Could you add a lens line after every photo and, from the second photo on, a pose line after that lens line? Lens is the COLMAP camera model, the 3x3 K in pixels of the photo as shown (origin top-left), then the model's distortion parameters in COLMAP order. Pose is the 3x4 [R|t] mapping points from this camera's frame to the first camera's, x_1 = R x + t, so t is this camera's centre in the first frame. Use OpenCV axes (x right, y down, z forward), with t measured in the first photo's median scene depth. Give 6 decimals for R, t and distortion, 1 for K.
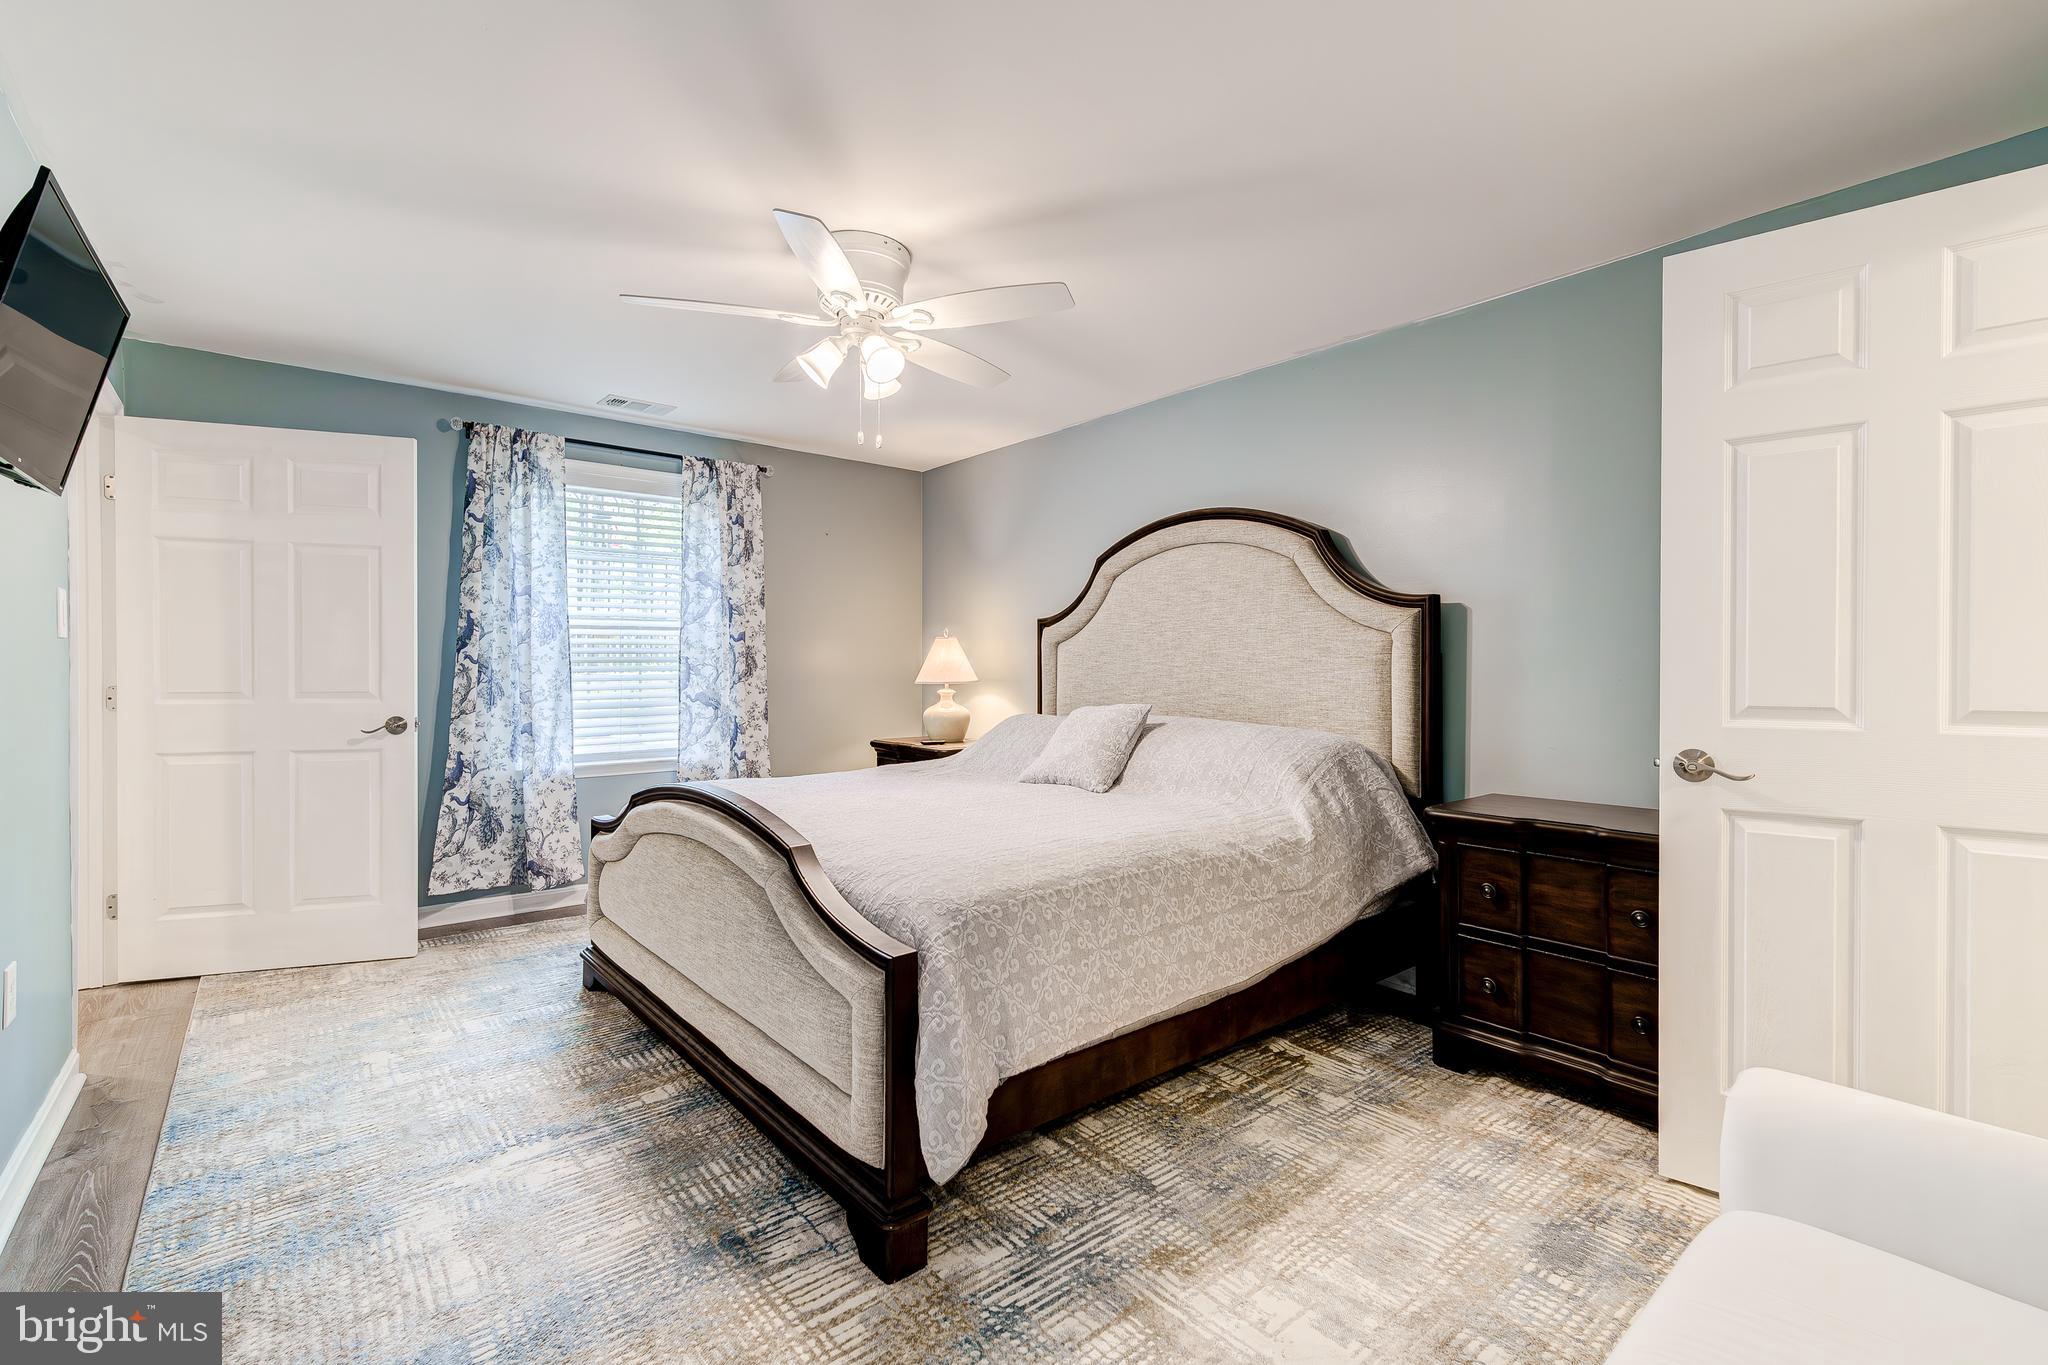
lens RADIAL K [[894.3, 0, 1026.6], [0, 894.3, 679.4], [0, 0, 1]] dist [-0.002322, -0.000075]
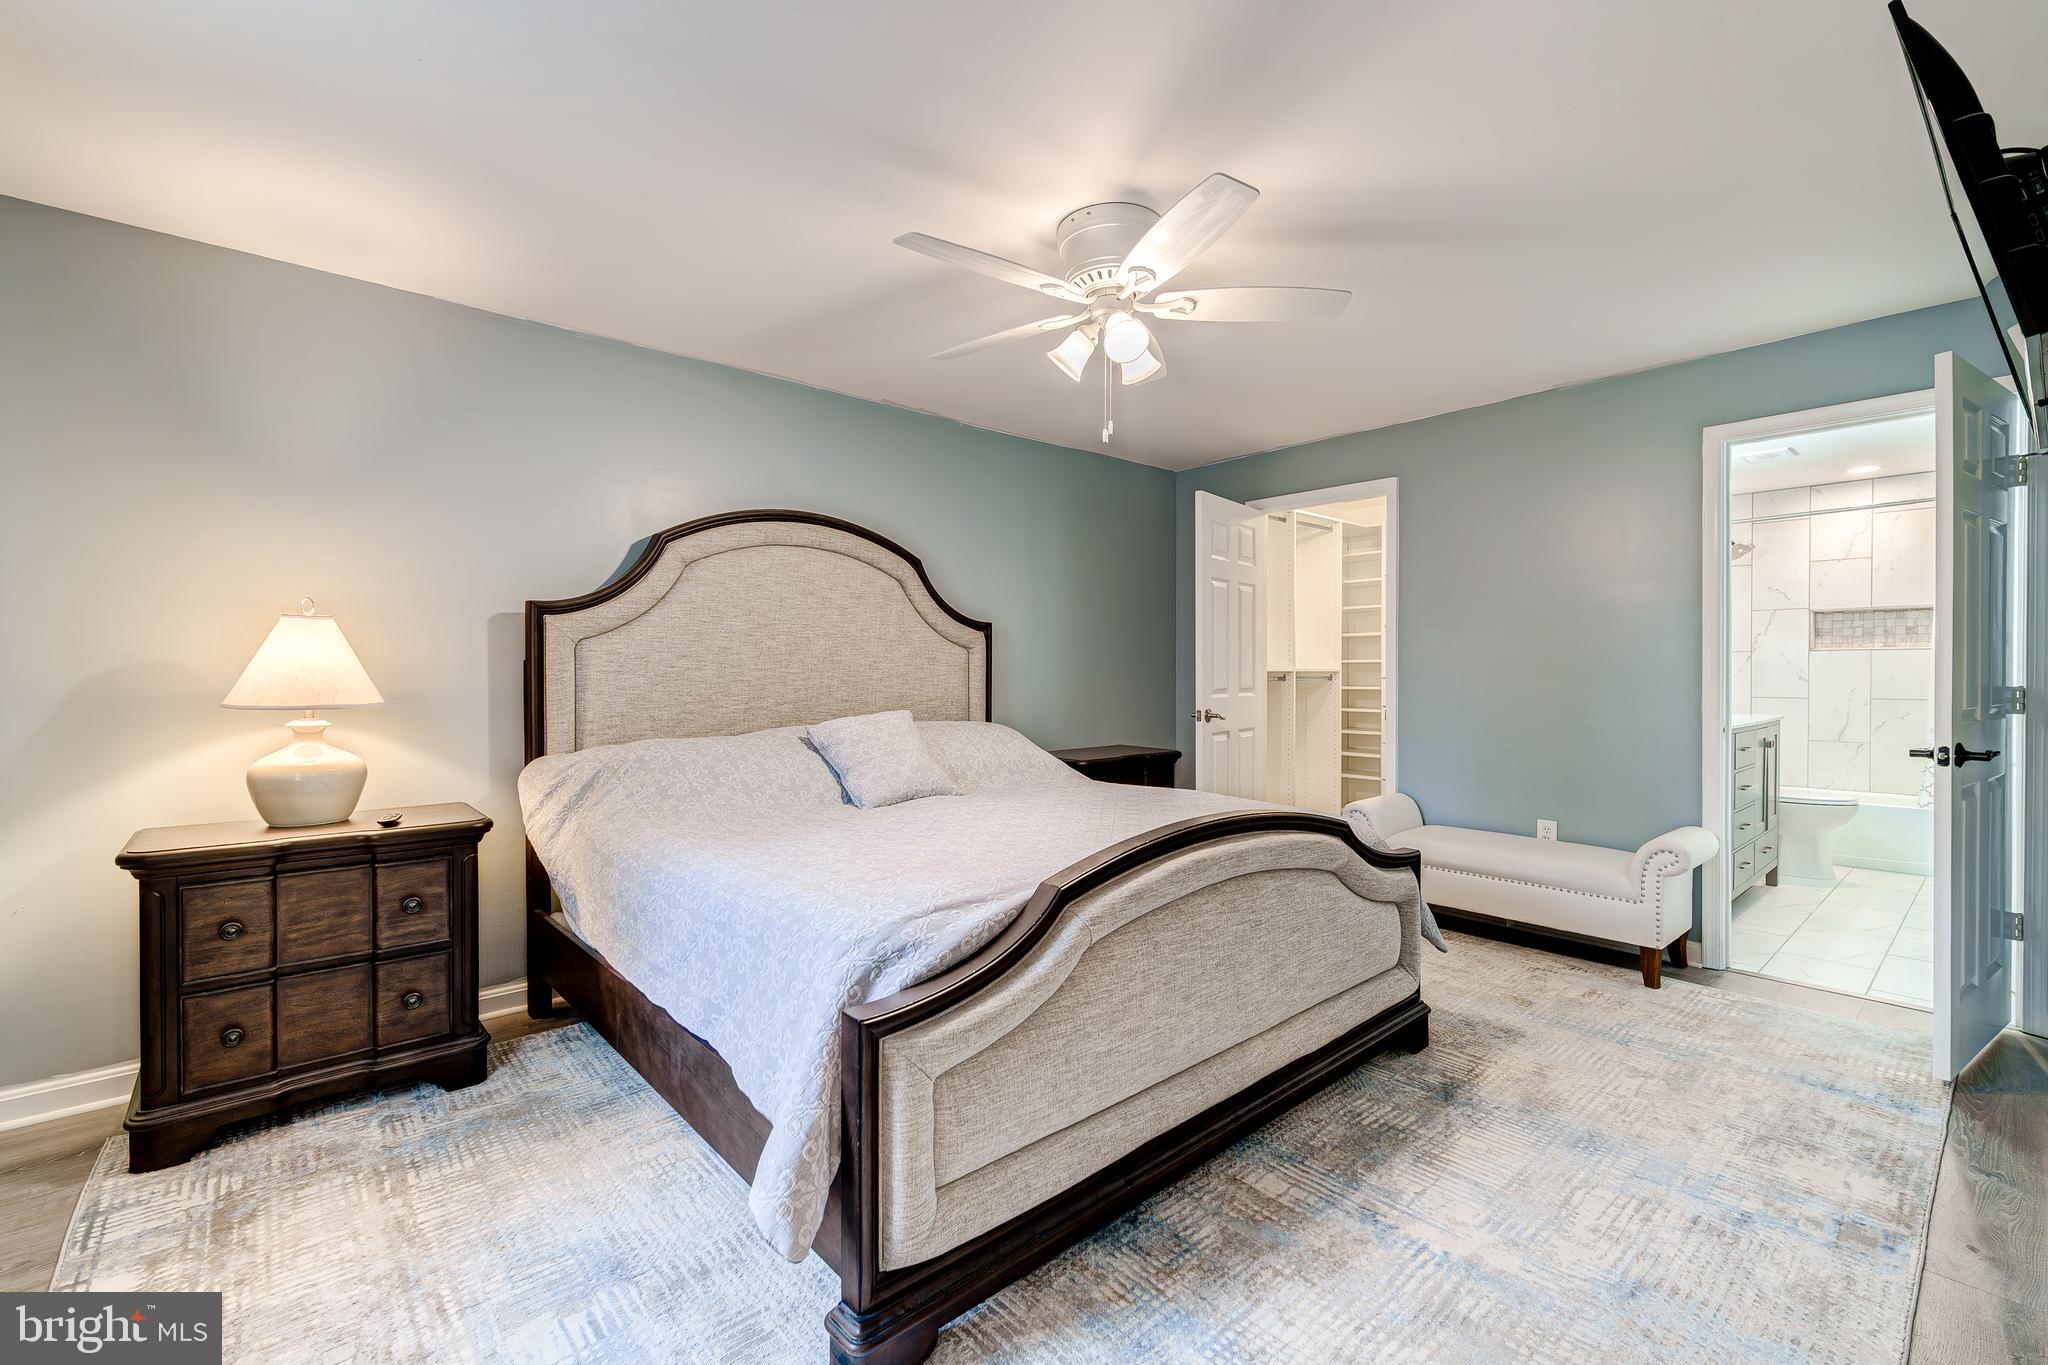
lens RADIAL K [[894.3, 0, 1023.5], [0, 894.3, 678.0], [0, 0, 1]] dist [-0.002322, -0.000075]
pose [[-0.041086, -0.007236, 0.999129, -1.021303], [0.014768, 0.999860, 0.007848, -0.016442], [-0.999046, 0.015077, -0.040974, 1.037031]]
